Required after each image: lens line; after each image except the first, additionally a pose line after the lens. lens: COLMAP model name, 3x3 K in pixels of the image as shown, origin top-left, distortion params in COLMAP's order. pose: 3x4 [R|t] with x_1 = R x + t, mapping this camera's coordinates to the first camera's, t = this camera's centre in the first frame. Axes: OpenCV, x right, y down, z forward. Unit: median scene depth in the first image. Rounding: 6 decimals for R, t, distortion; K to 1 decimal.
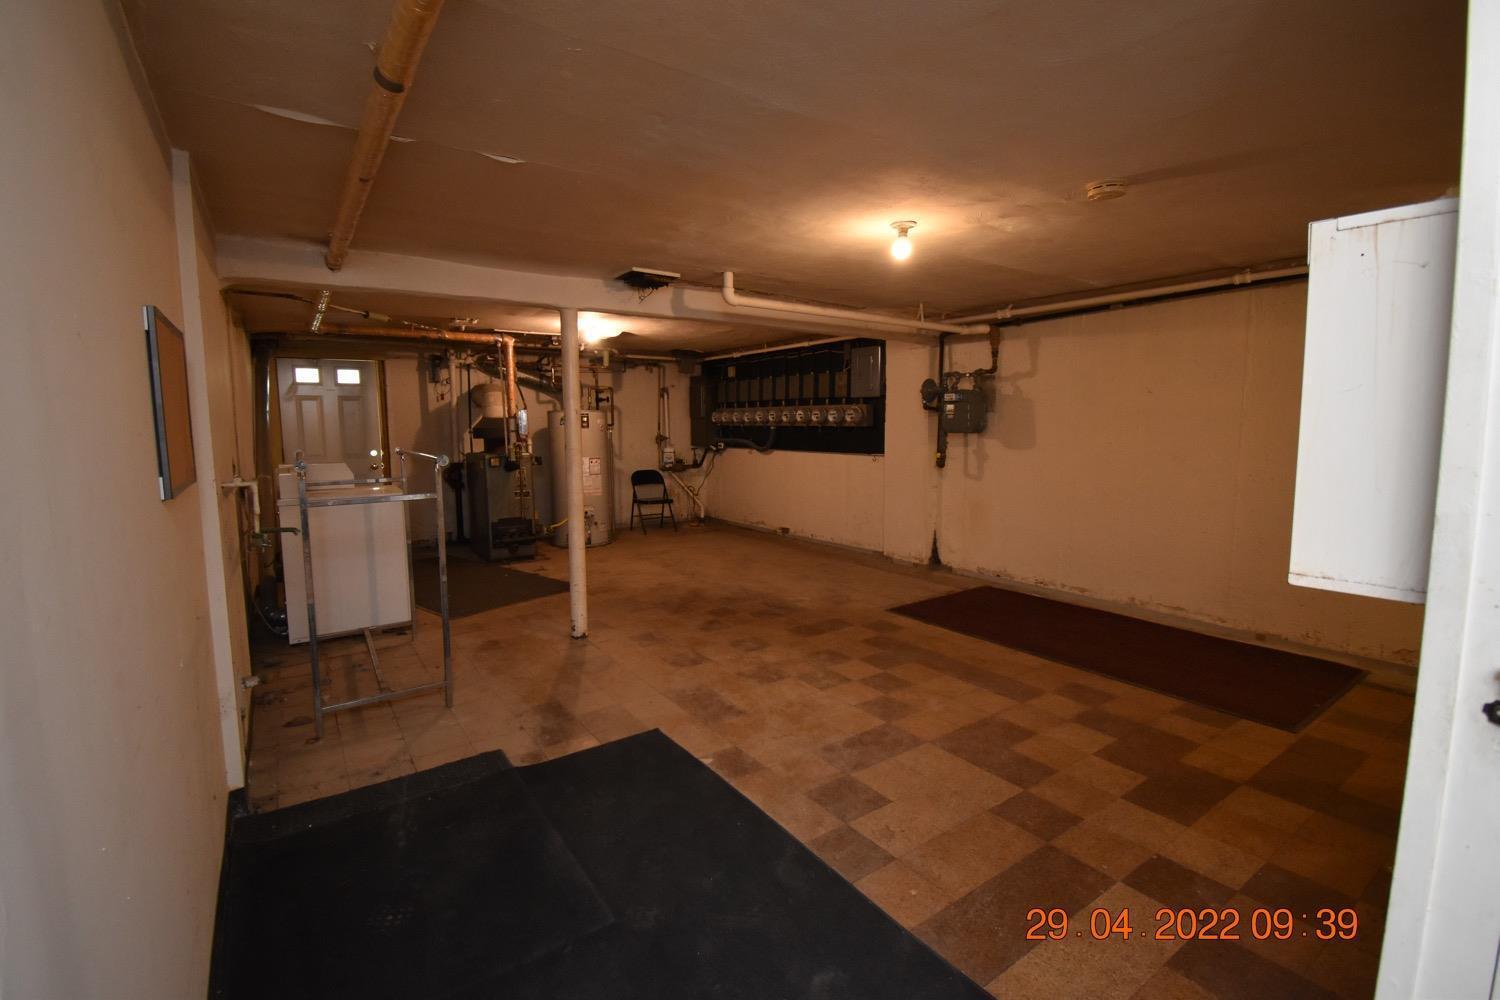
lens RADIAL K [[672.7, 0, 745.6], [0, 672.7, 490.9], [0, 0, 1]] dist [0.001504, -0.000211]
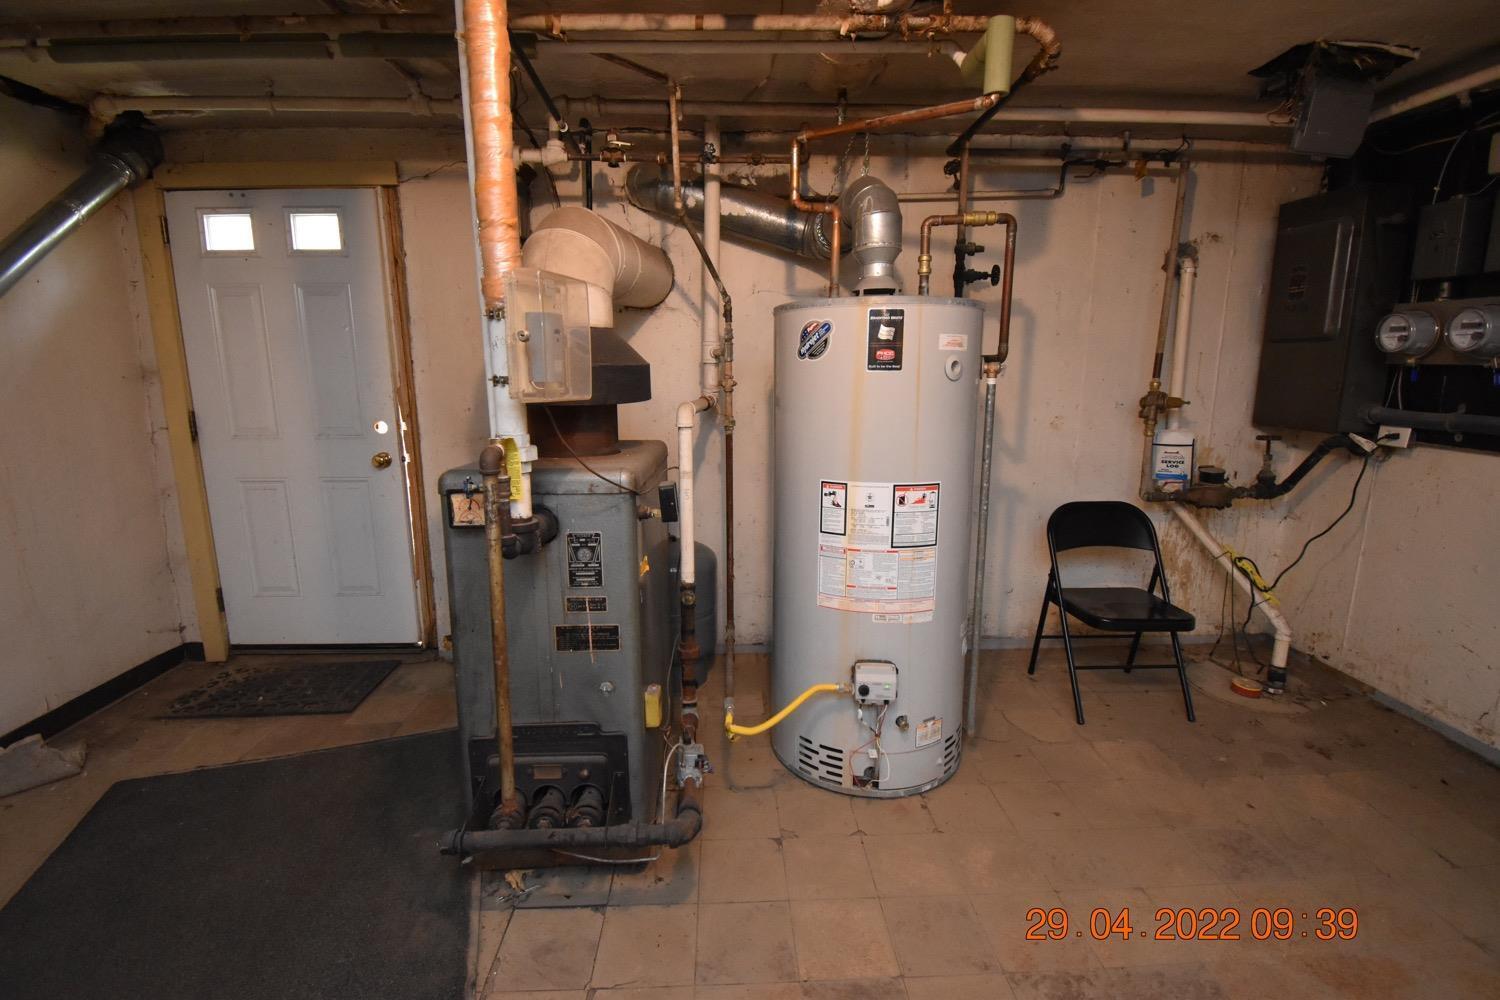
lens RADIAL K [[672.7, 0, 745.6], [0, 672.7, 490.9], [0, 0, 1]] dist [0.001504, -0.000211]
pose [[0.847324, 0.102155, -0.521158, -0.122012], [-0.057779, 0.993233, 0.100749, -0.058303], [0.527923, -0.055255, 0.847493, 0.628217]]
